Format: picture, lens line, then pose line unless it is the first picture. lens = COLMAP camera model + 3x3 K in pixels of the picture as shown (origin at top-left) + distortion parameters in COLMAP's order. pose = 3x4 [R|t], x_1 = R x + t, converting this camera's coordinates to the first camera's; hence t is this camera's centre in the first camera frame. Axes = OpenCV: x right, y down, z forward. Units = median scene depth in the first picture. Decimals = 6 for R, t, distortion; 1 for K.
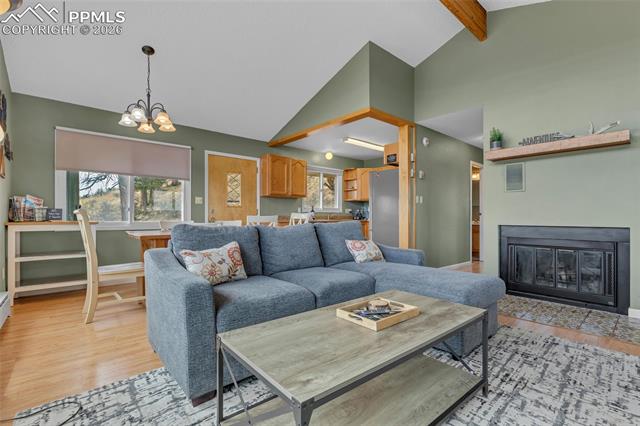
lens RADIAL K [[292.6, 0, 320.0], [0, 292.6, 213.0], [0, 0, 1]] dist [-0.001831, -0.000574]
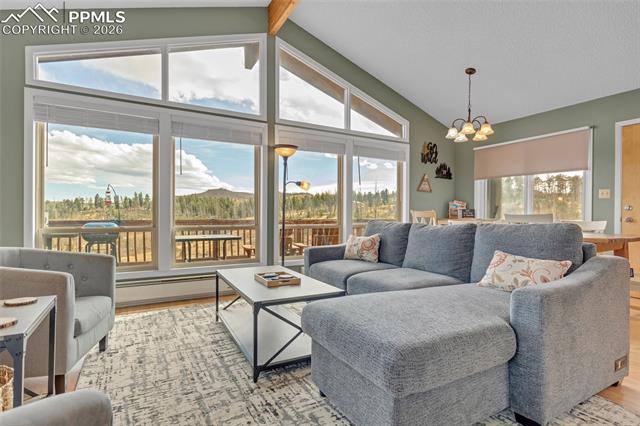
lens RADIAL K [[311.7, 0, 320.0], [0, 311.7, 213.0], [0, 0, 1]] dist [-0.001274, -0.000157]
pose [[-0.187233, -0.005884, -0.982298, 0.728358], [0.008888, 0.999931, -0.007684, 0.007964], [0.982275, -0.010170, -0.187168, 0.642314]]
